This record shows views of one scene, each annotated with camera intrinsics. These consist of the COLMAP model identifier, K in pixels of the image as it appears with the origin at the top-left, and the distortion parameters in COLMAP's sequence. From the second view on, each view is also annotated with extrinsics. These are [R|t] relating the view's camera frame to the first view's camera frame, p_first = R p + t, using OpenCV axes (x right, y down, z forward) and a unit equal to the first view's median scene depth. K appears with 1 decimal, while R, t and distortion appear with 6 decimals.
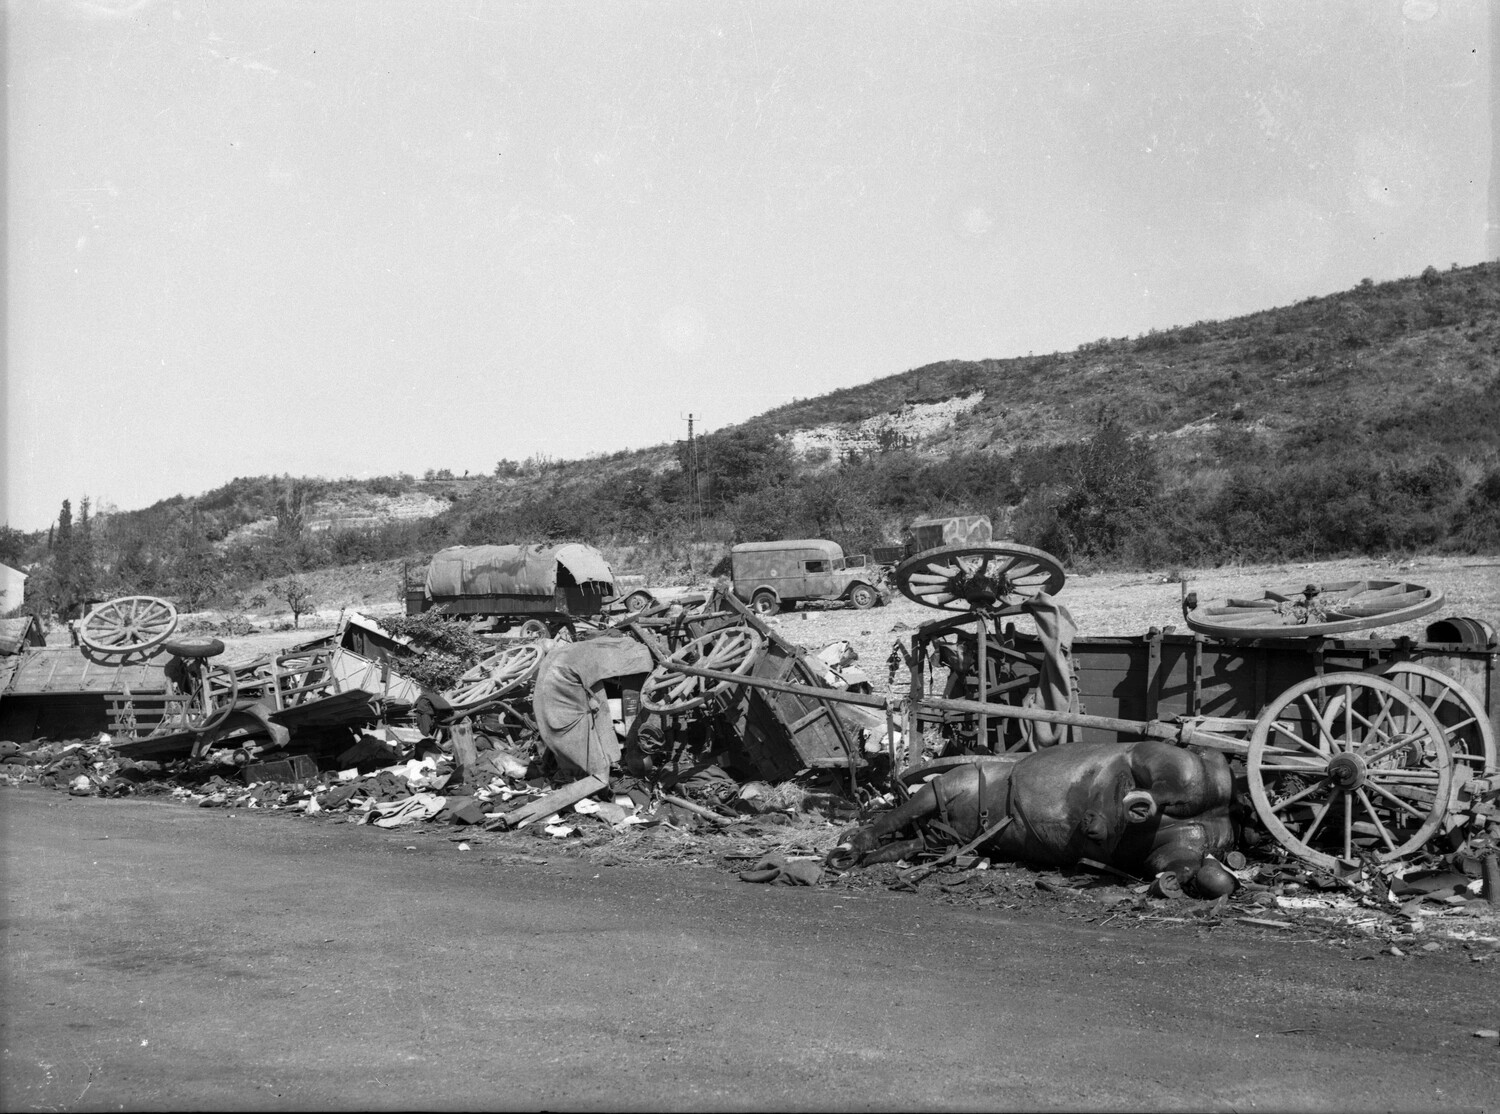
lens RADIAL K [[1779.9, 0, 750.5], [0, 1779.9, 560.1], [0, 0, 1]] dist [0.009845, 0.000000]
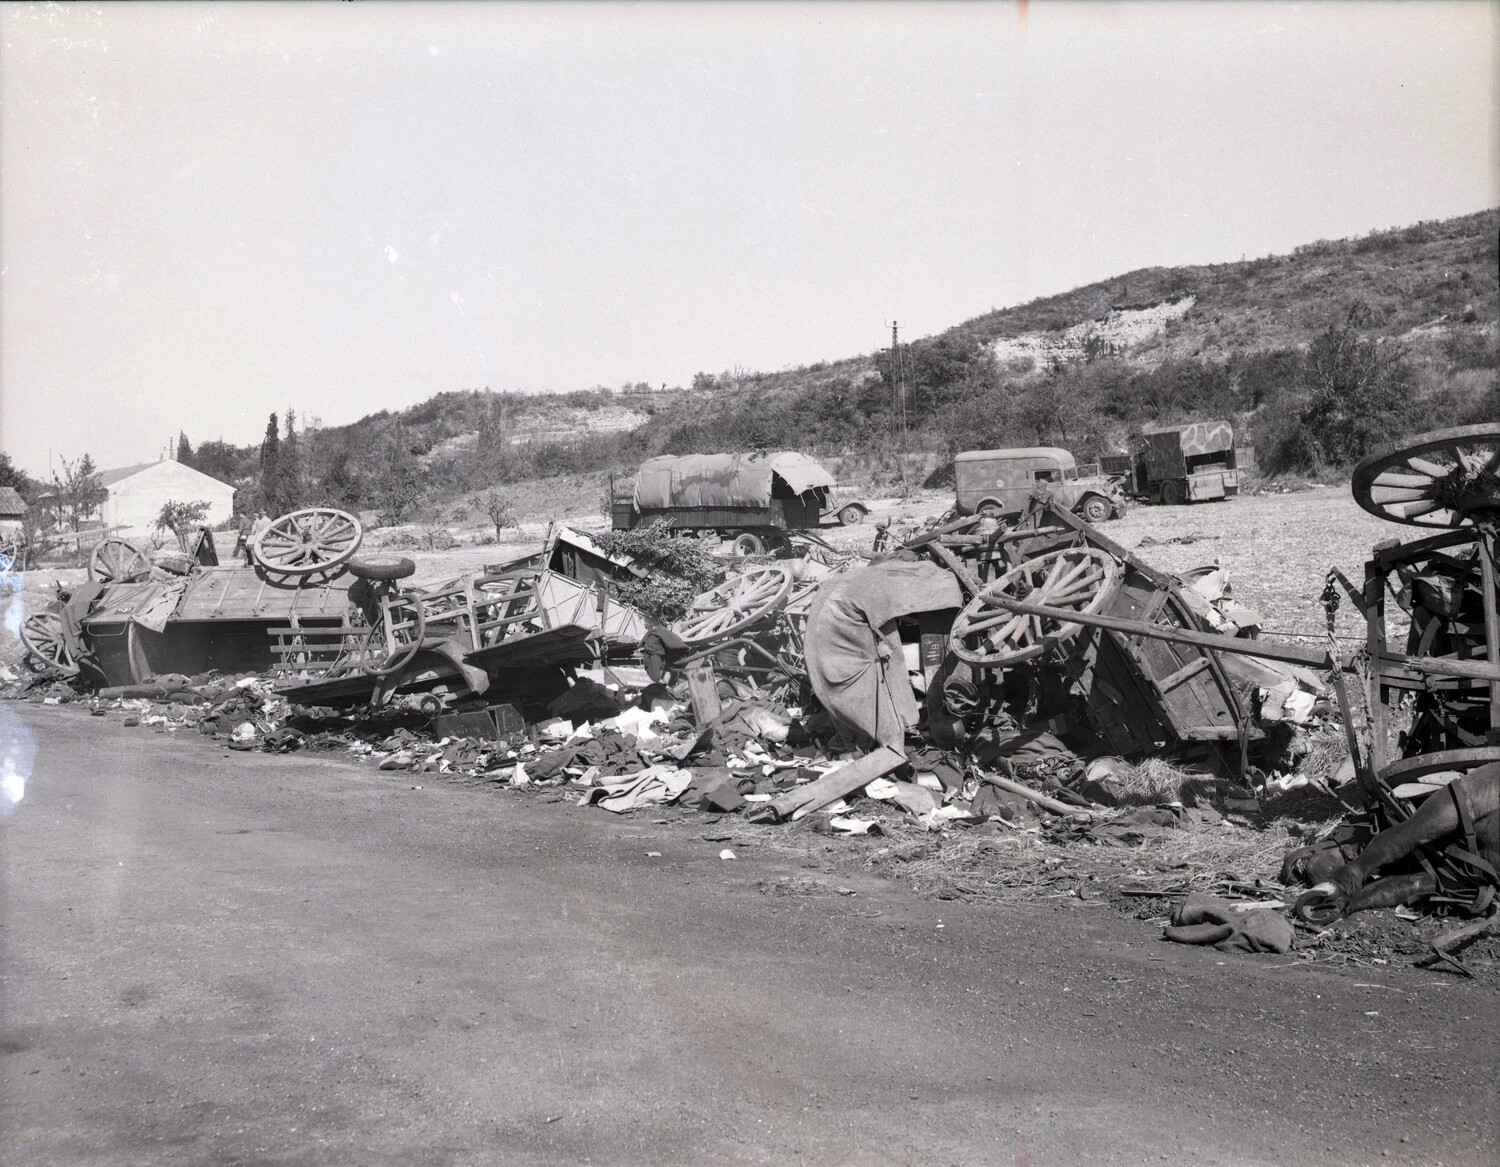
lens RADIAL K [[1236.6, 0, 748.2], [0, 1236.6, 582.1], [0, 0, 1]] dist [0.002070, 0.009989]
pose [[0.998466, 0.001809, -0.055339, -0.100160], [0.002519, 0.996948, 0.078032, 0.009479], [0.055311, -0.078051, 0.995414, 0.409578]]
